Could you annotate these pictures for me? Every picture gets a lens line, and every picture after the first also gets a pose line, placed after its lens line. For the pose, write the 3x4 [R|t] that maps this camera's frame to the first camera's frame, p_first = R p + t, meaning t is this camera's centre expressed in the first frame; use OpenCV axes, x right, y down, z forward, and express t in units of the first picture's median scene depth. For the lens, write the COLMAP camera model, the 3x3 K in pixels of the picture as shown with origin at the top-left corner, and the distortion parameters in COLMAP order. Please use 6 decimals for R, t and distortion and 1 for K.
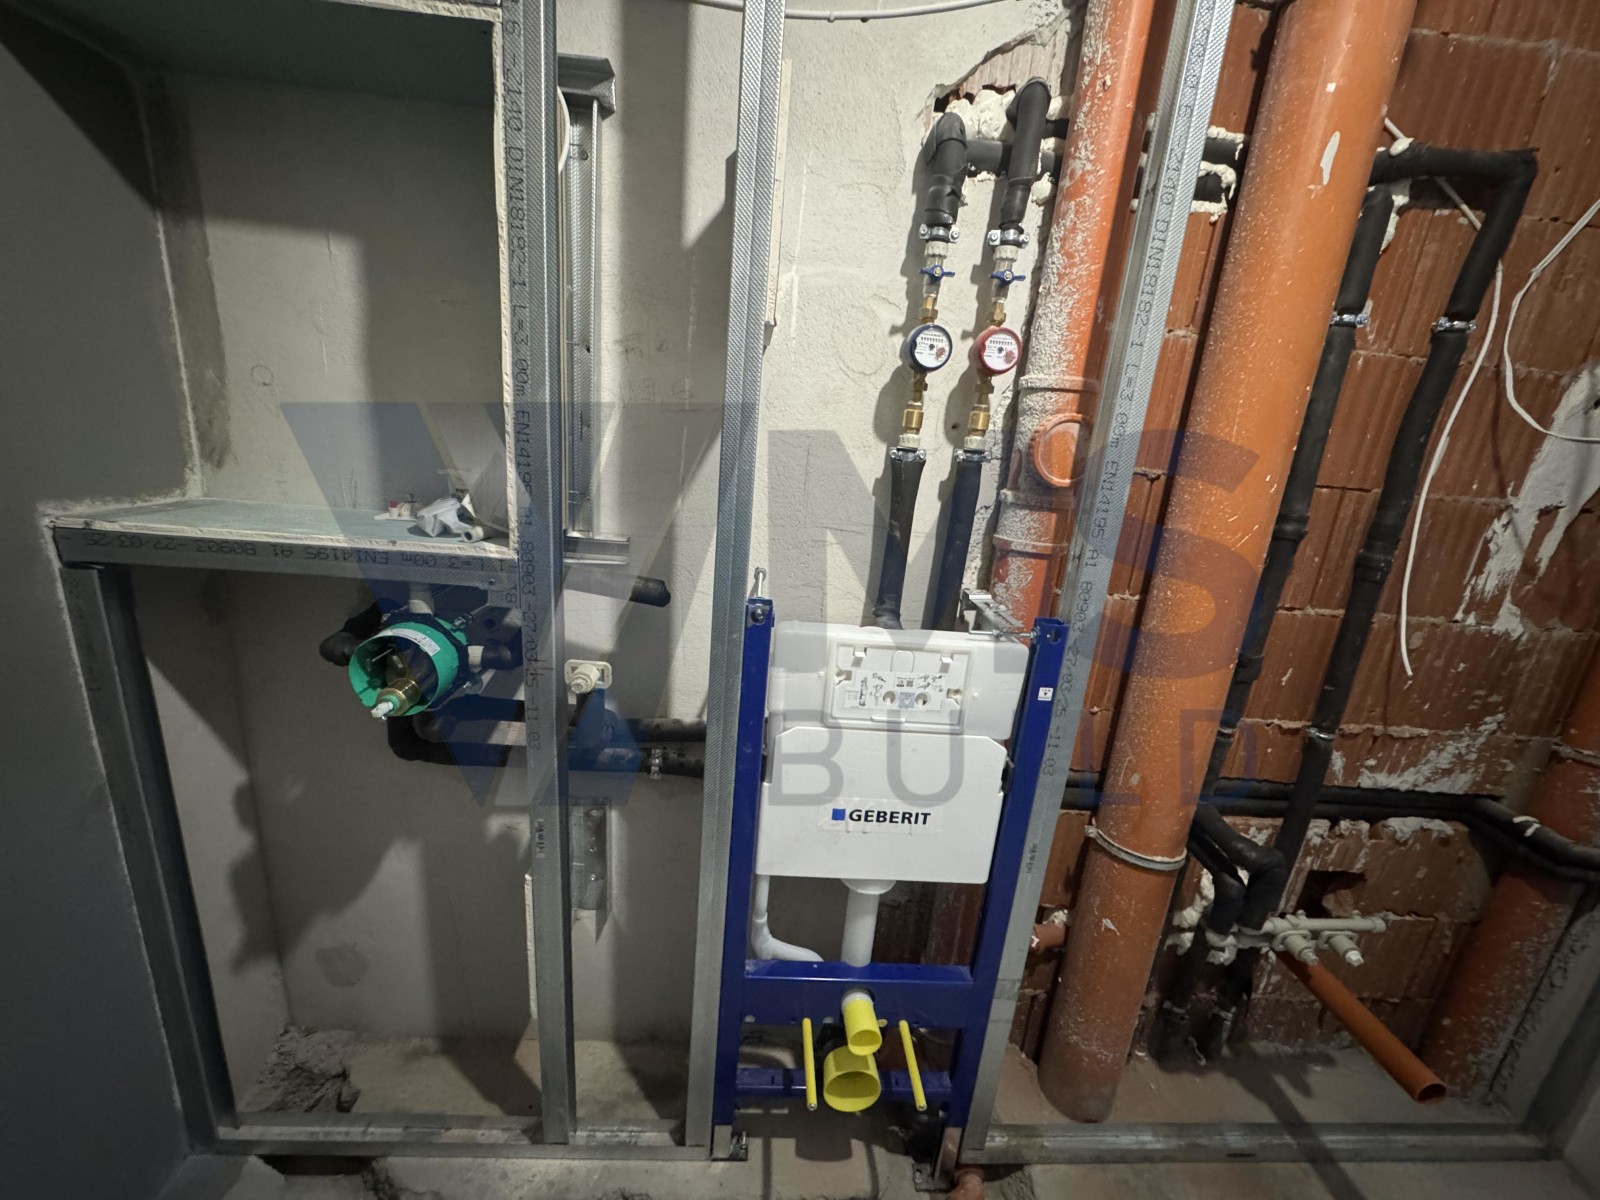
lens RADIAL K [[635.6, 0, 799.4], [0, 635.6, 599.4], [0, 0, 1]] dist [-0.002620, 0.000239]
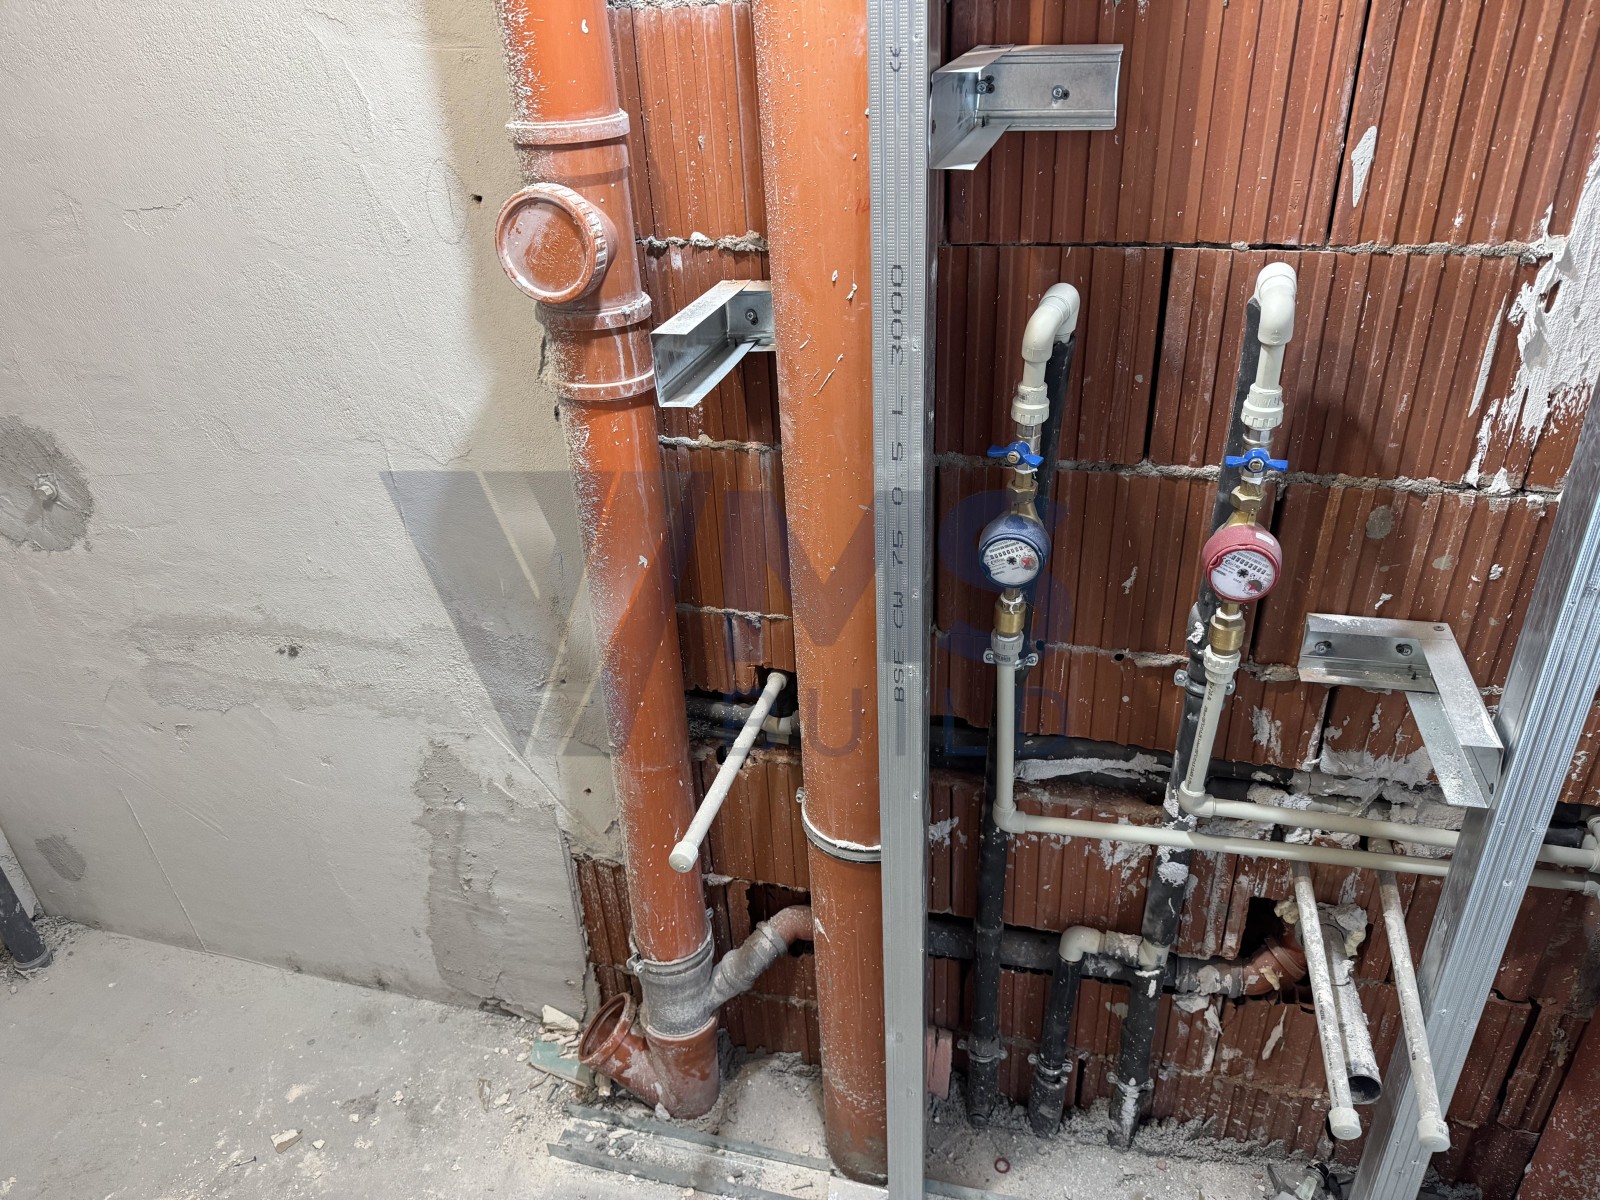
lens RADIAL K [[1127.9, 0, 804.9], [0, 1127.9, 603.6], [0, 0, 1]] dist [0.008352, -0.019284]
pose [[0.942578, 0.038514, -0.331758, 0.853046], [0.040415, 0.972876, 0.227767, -0.104669], [0.331532, -0.228096, 0.915455, -0.036633]]
